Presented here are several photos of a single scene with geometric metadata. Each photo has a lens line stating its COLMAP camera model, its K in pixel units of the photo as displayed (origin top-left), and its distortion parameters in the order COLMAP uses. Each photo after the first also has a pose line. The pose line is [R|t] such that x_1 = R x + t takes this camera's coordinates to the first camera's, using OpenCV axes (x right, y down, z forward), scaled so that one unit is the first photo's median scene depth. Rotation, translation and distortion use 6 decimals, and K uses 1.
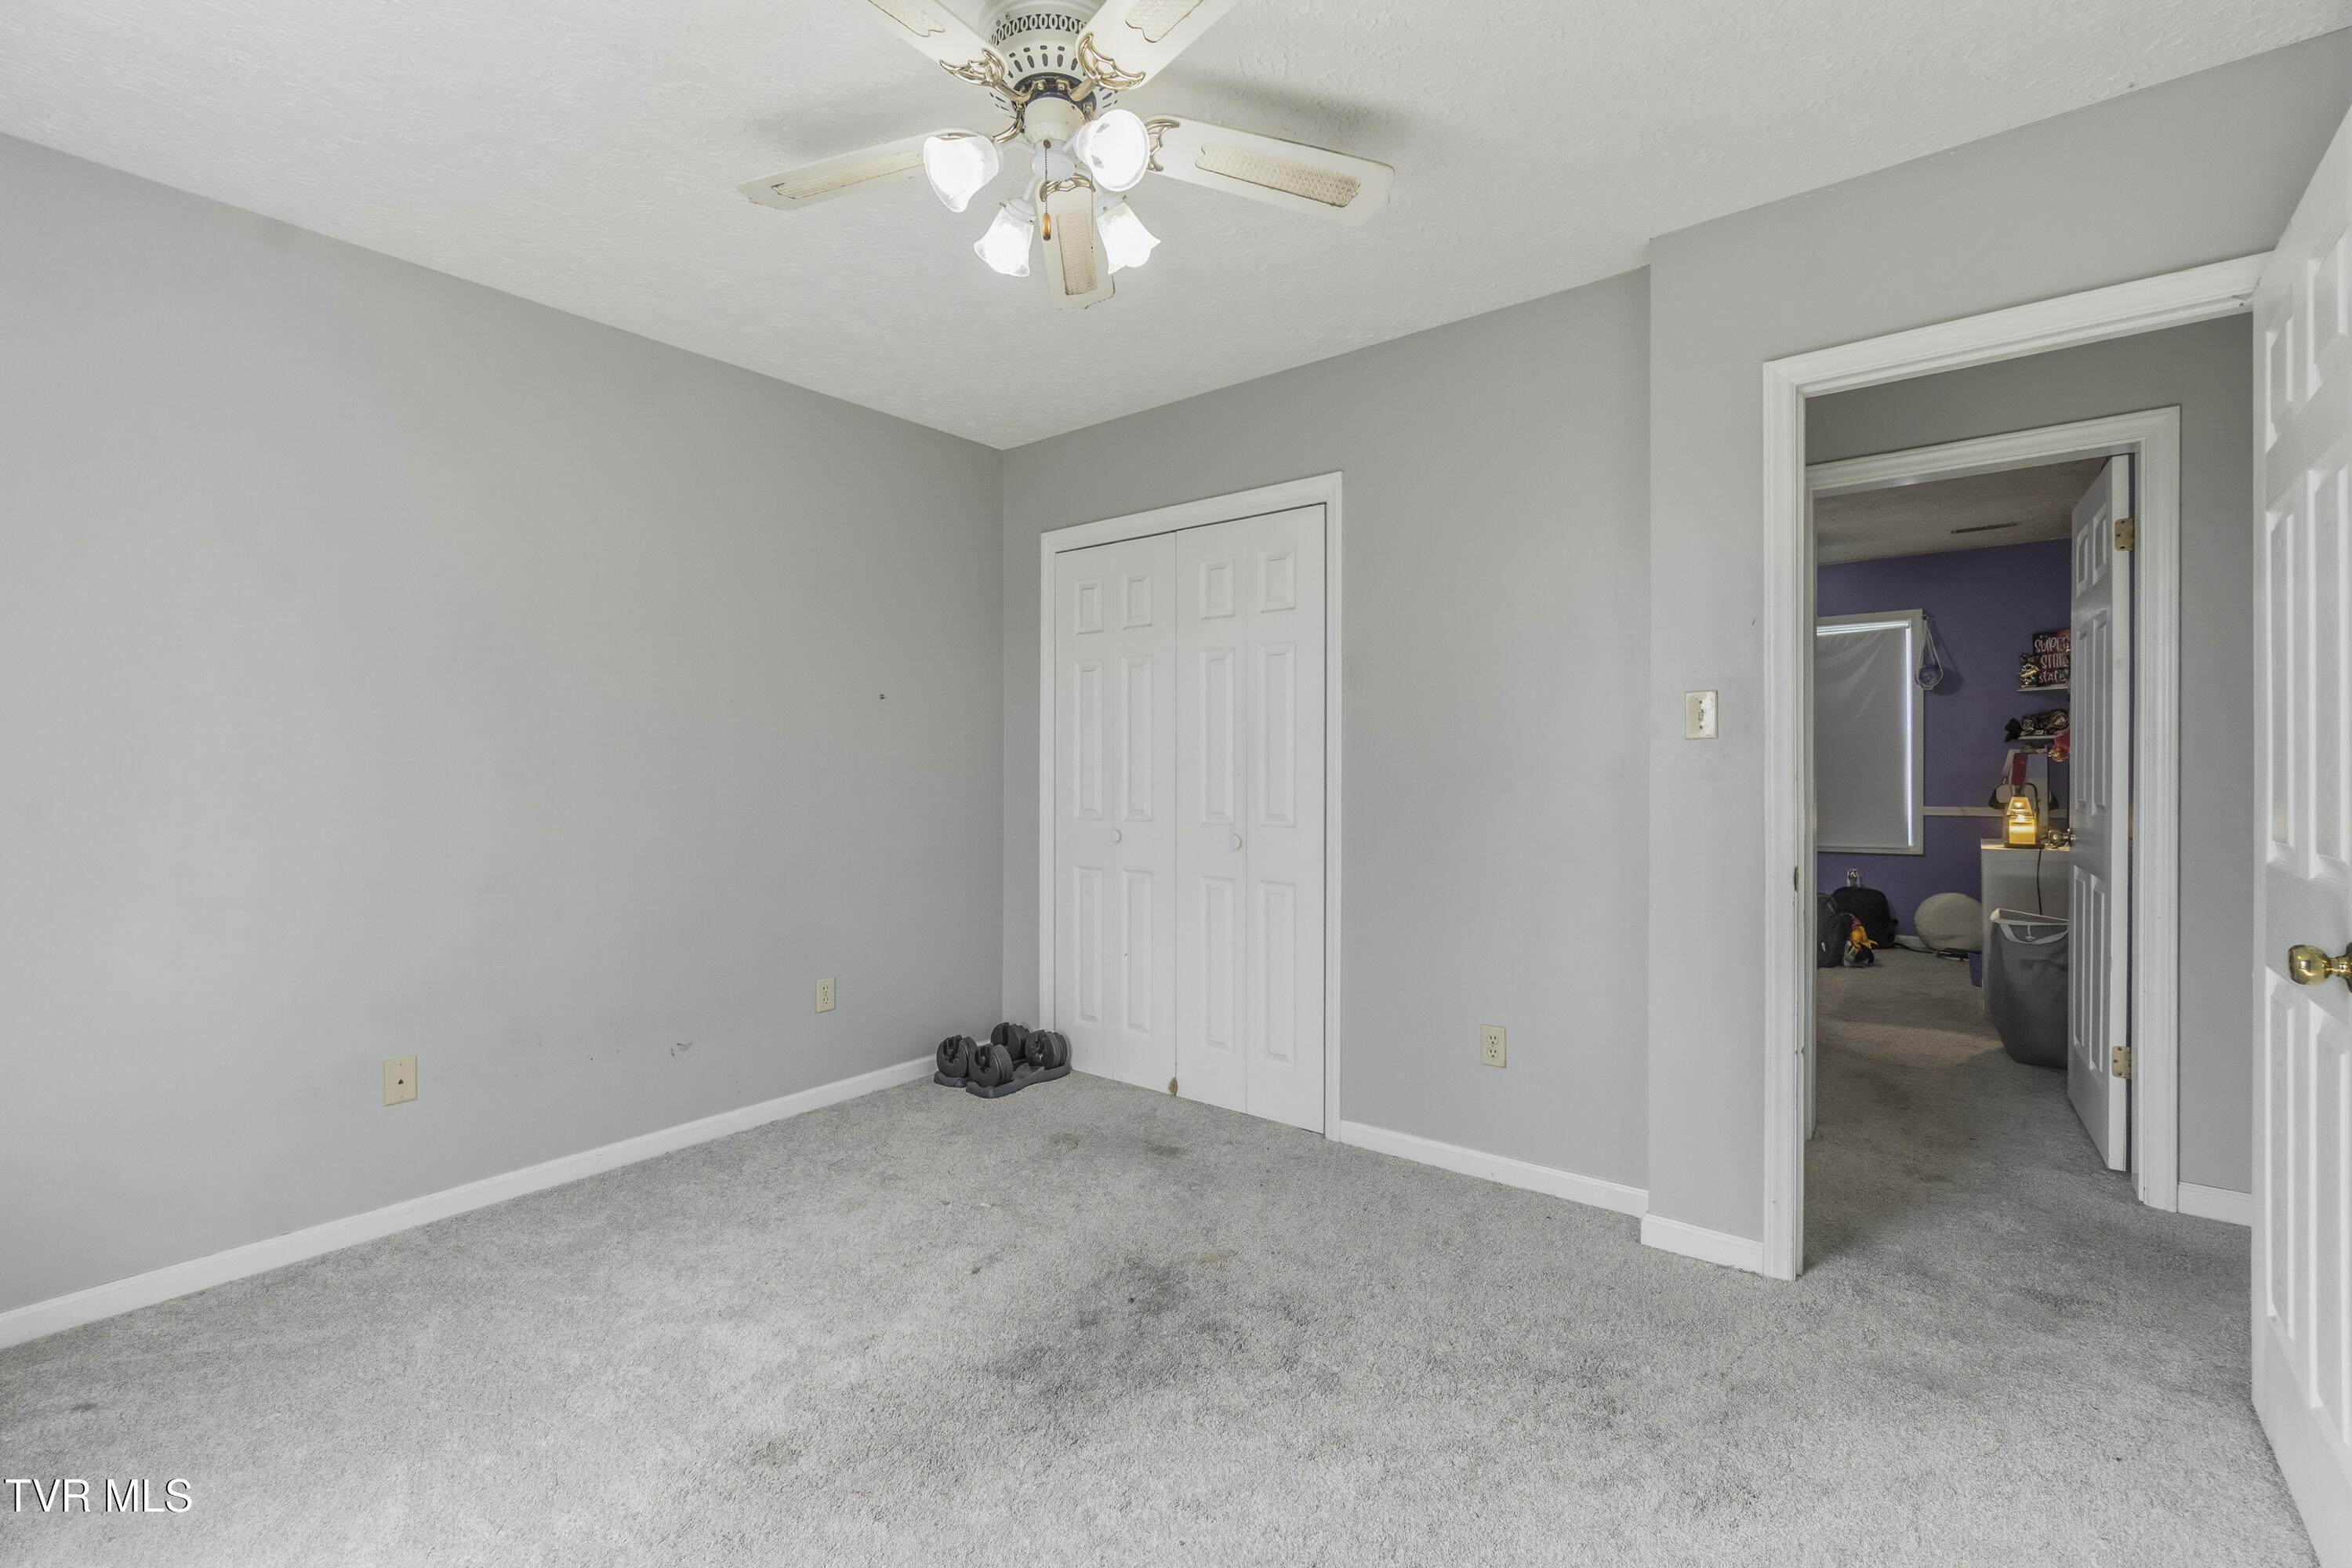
lens RADIAL K [[1016.7, 0, 1157.5], [0, 1016.7, 777.8], [0, 0, 1]] dist [-0.010287, 0.003342]
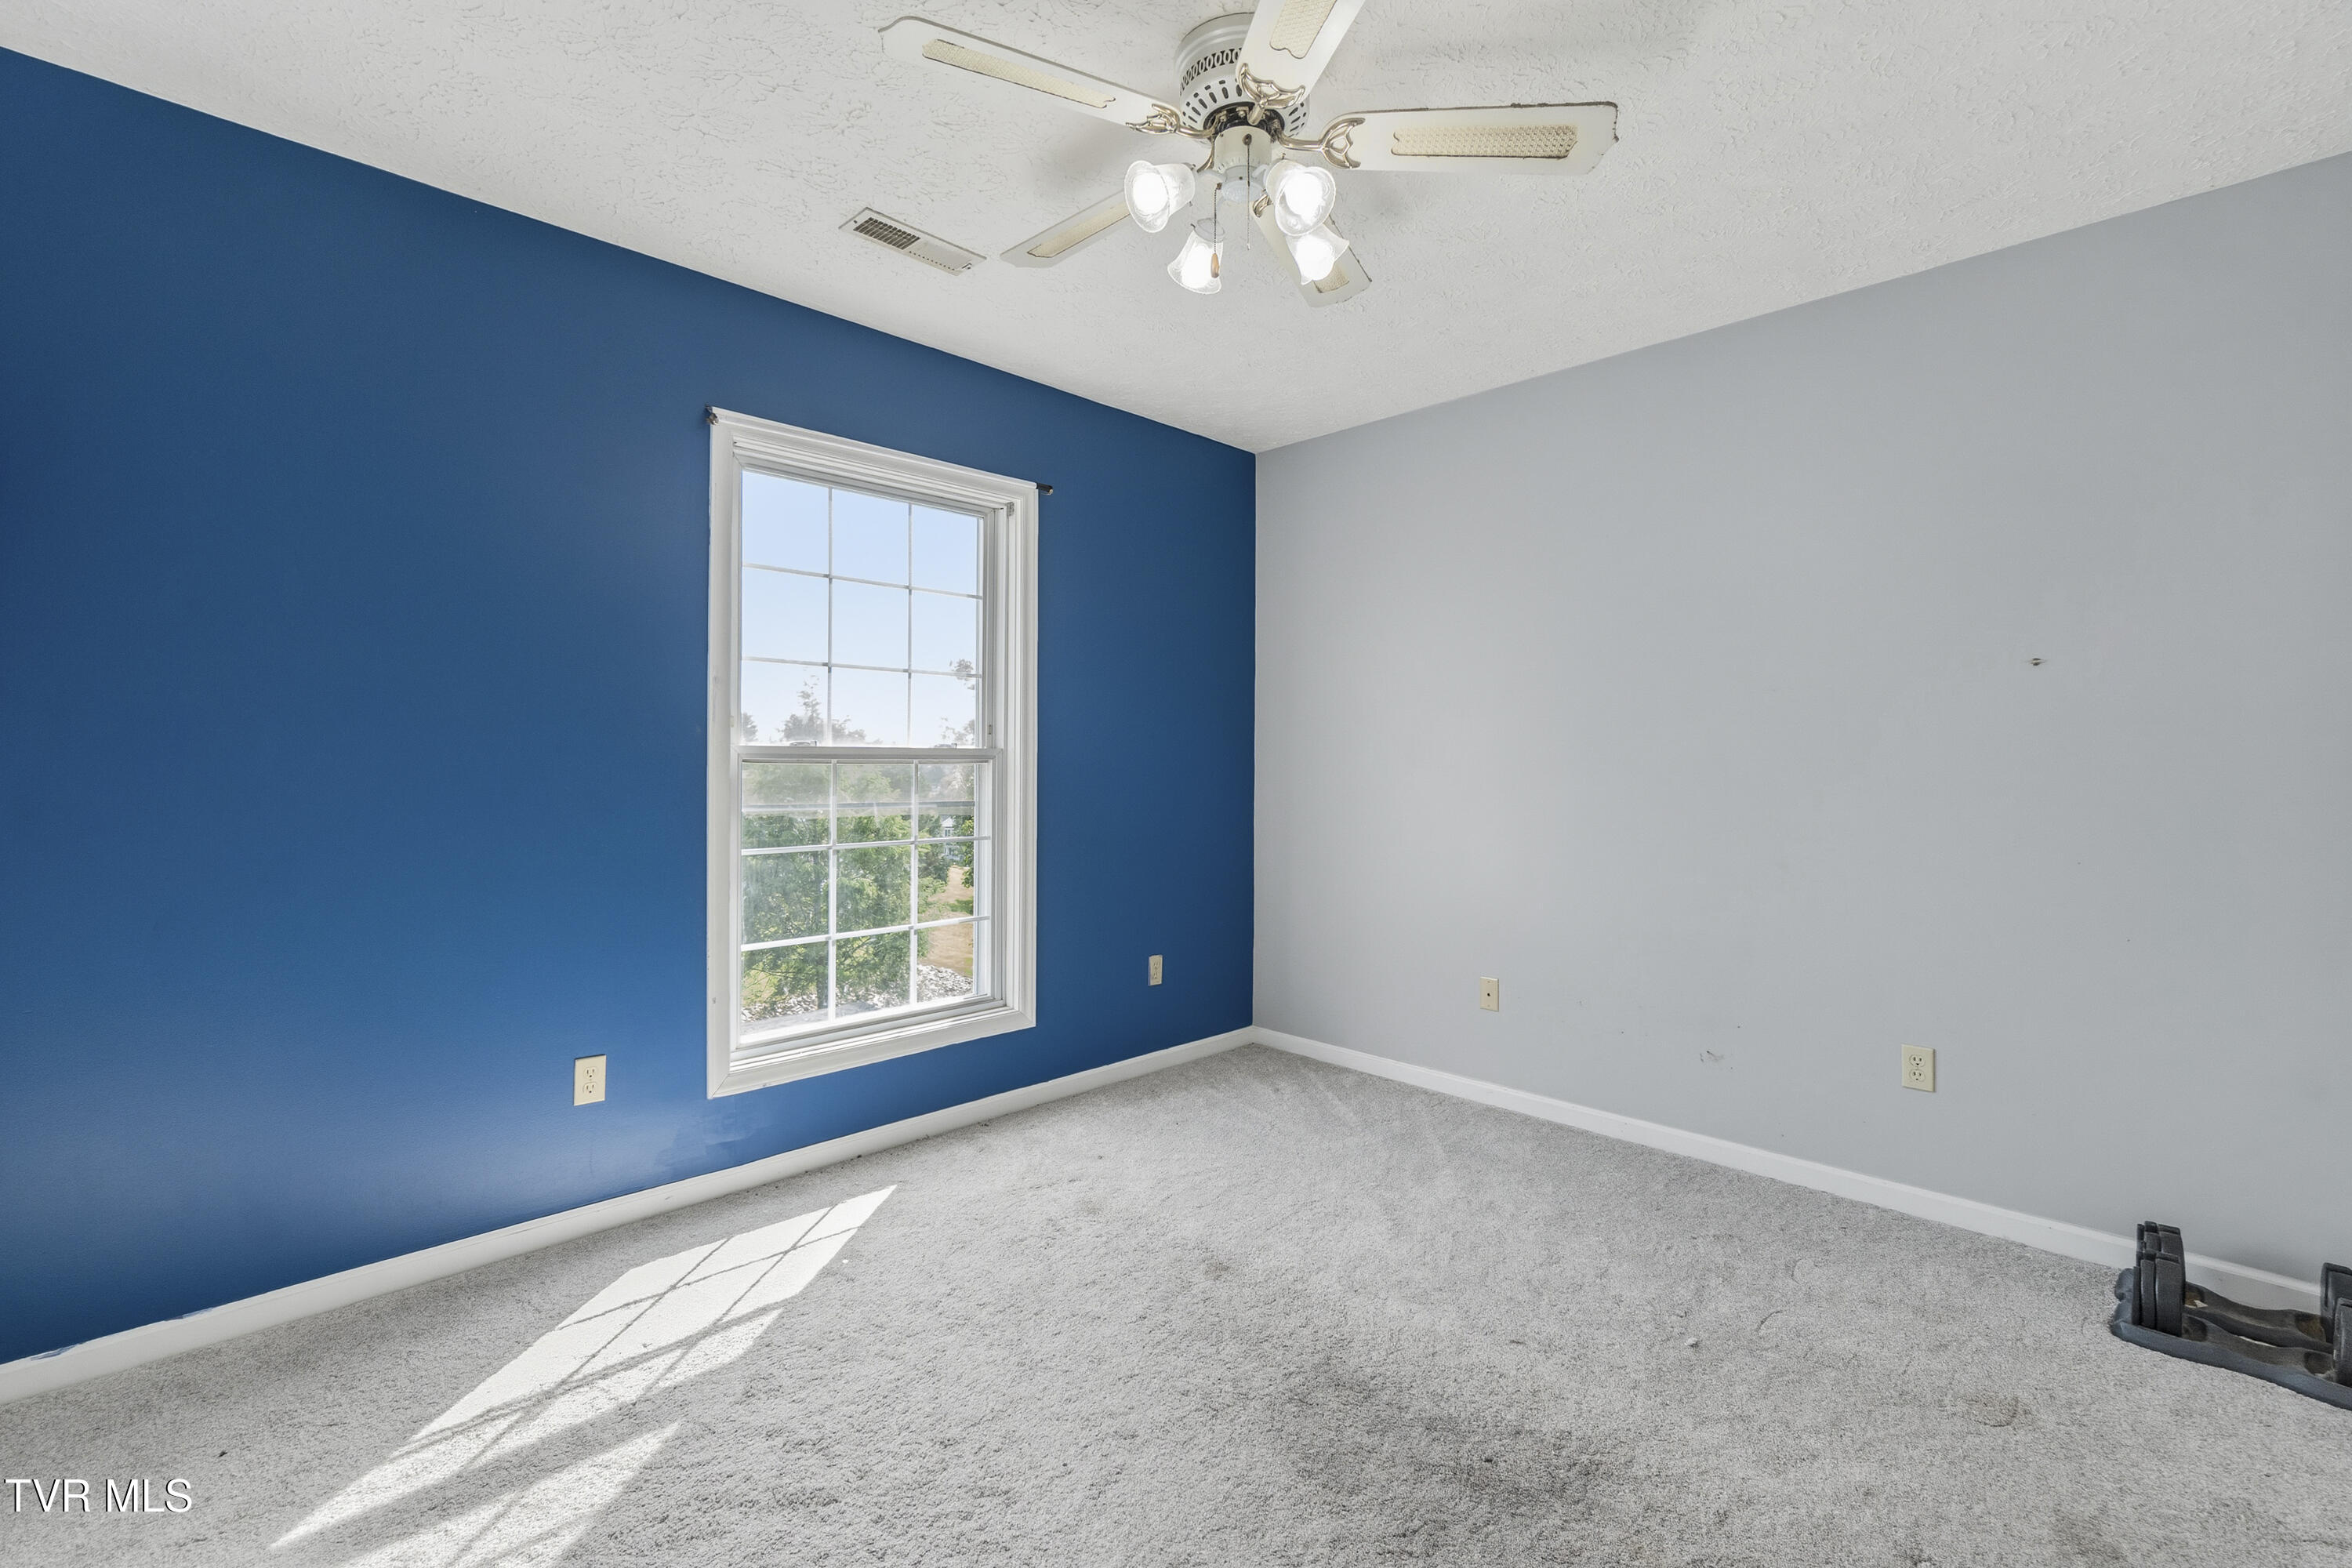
lens RADIAL K [[1042.7, 0, 1172.5], [0, 1042.7, 750.2], [0, 0, 1]] dist [-0.001108, -0.000001]
pose [[-0.105709, -0.003262, -0.994392, 0.729417], [-0.018146, 0.999834, -0.001351, -0.014687], [0.994232, 0.017902, -0.105750, 0.775783]]
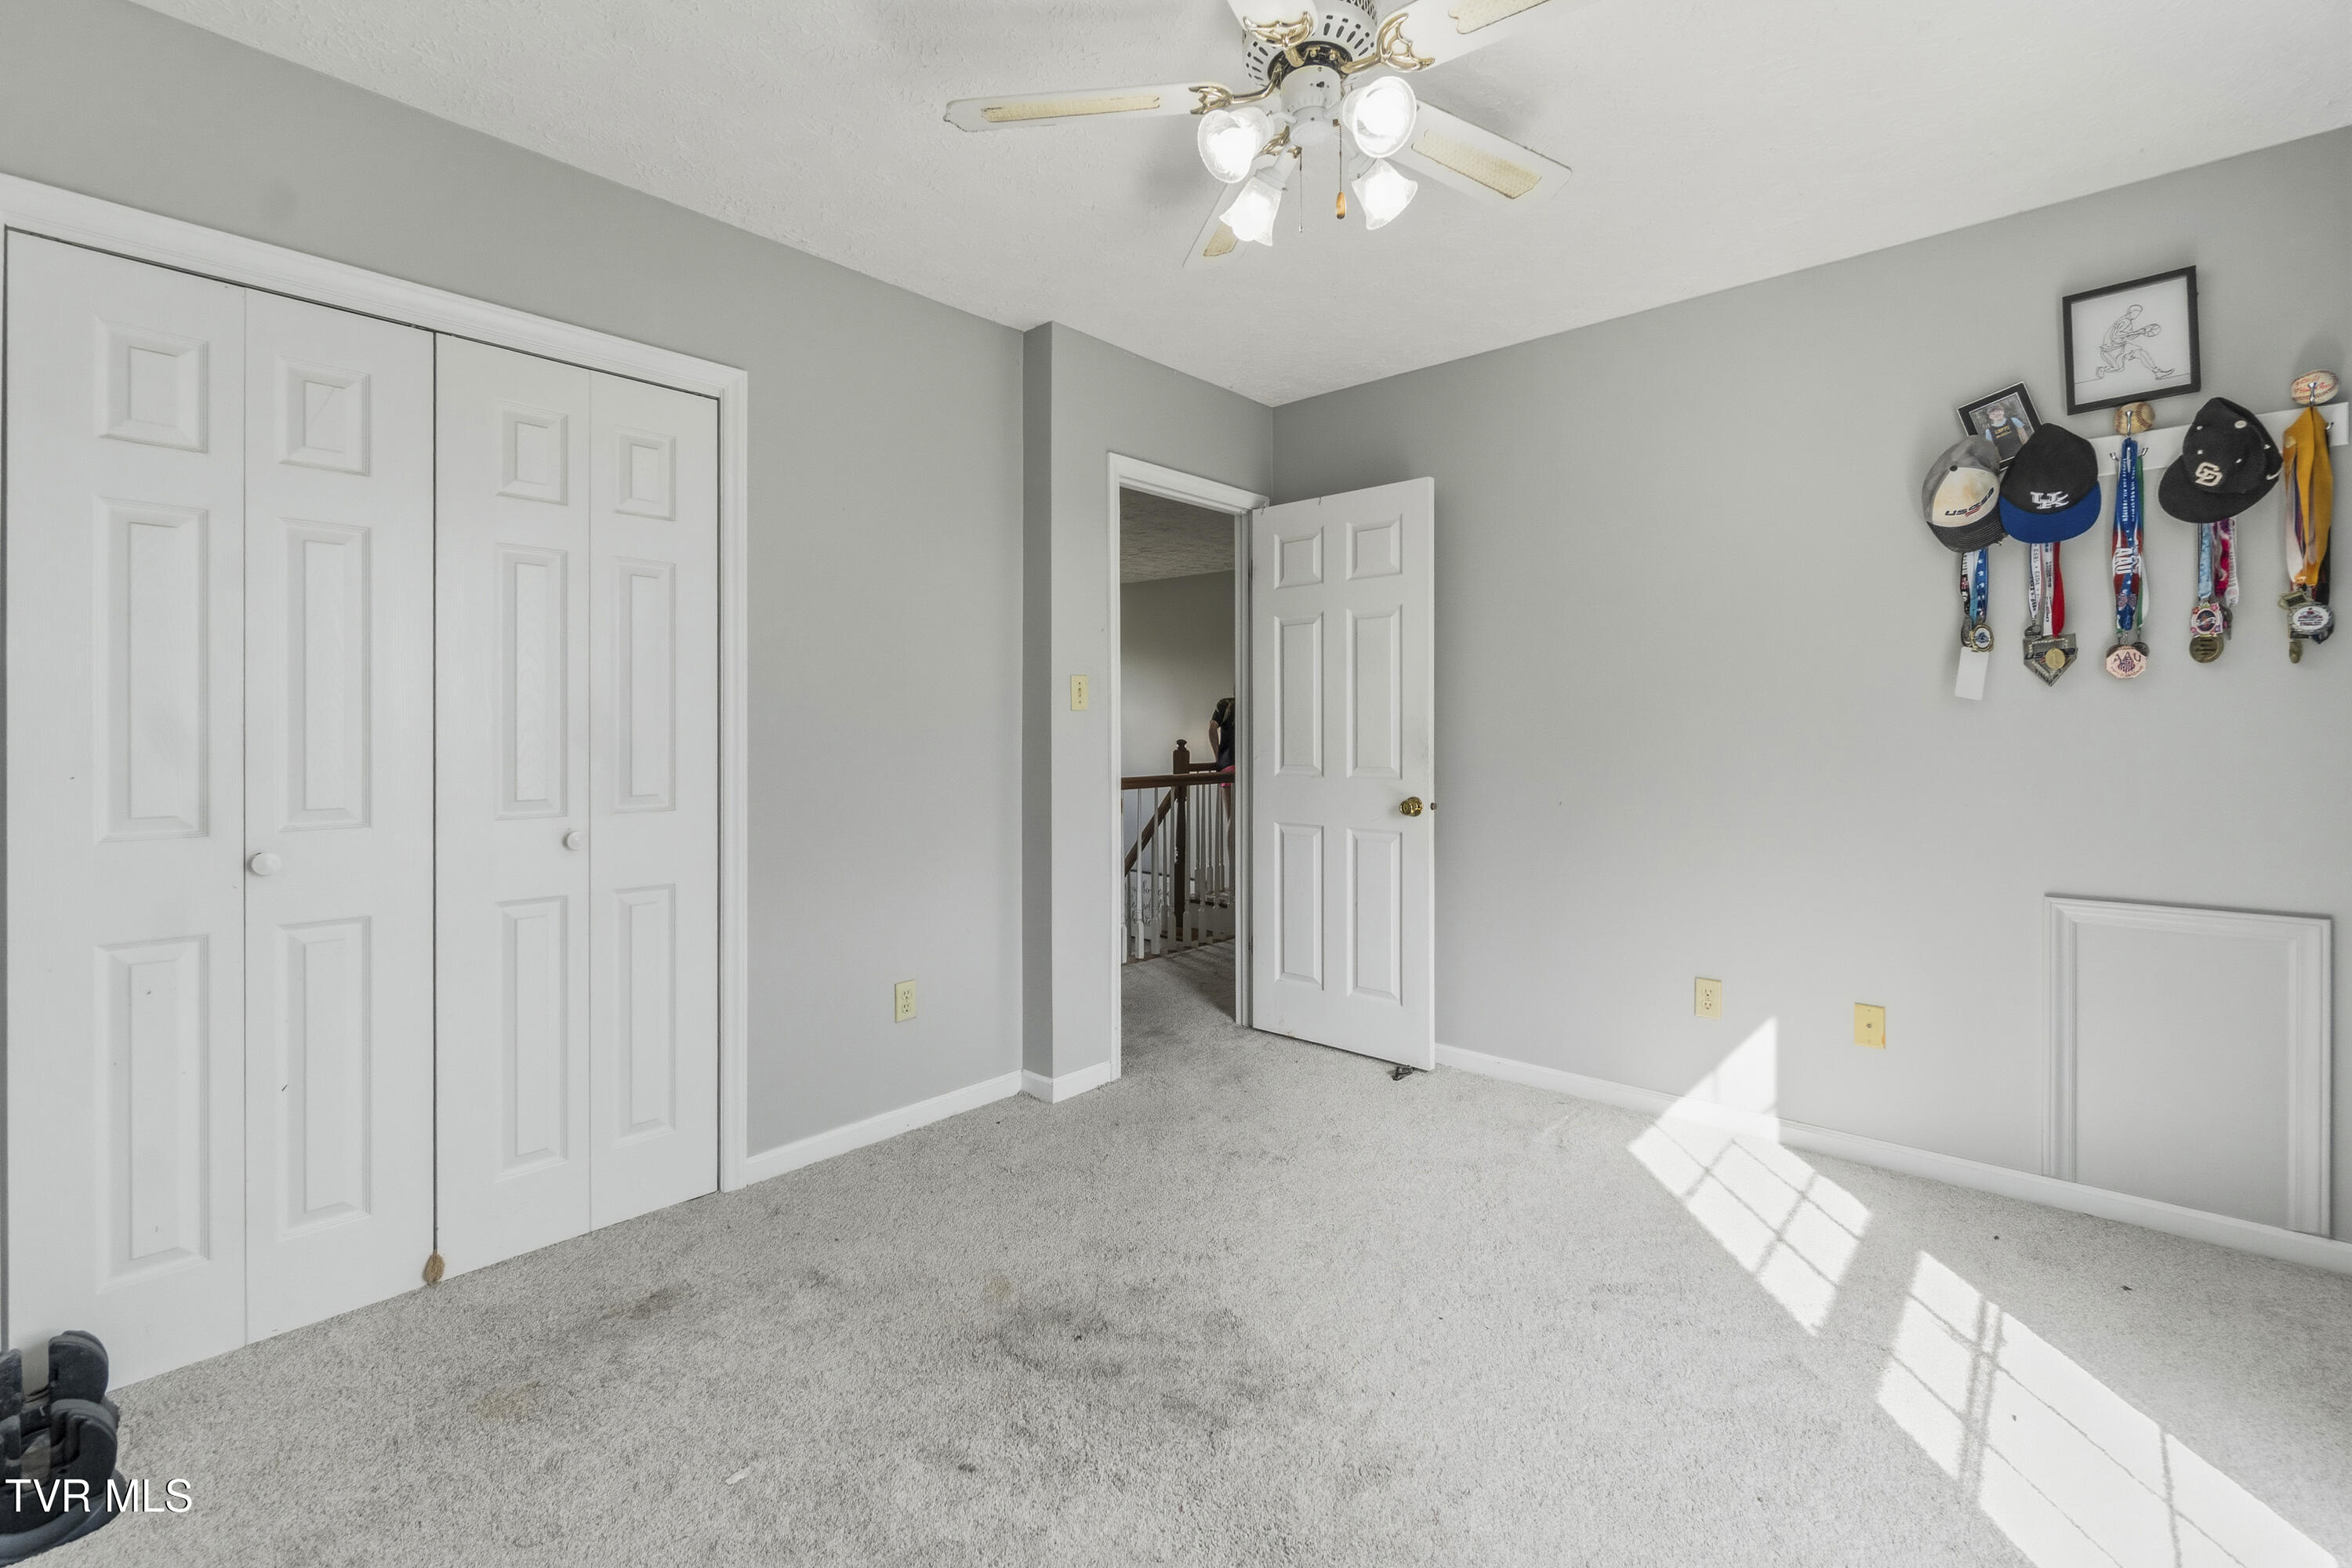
lens RADIAL K [[1029.0, 0, 1173.1], [0, 1029.0, 738.3], [0, 0, 1]] dist [-0.010956, 0.003276]
pose [[0.050387, -0.001151, 0.998729, -0.830704], [0.012035, 0.999927, 0.000545, 0.002807], [-0.998657, 0.011992, 0.050397, 0.804990]]
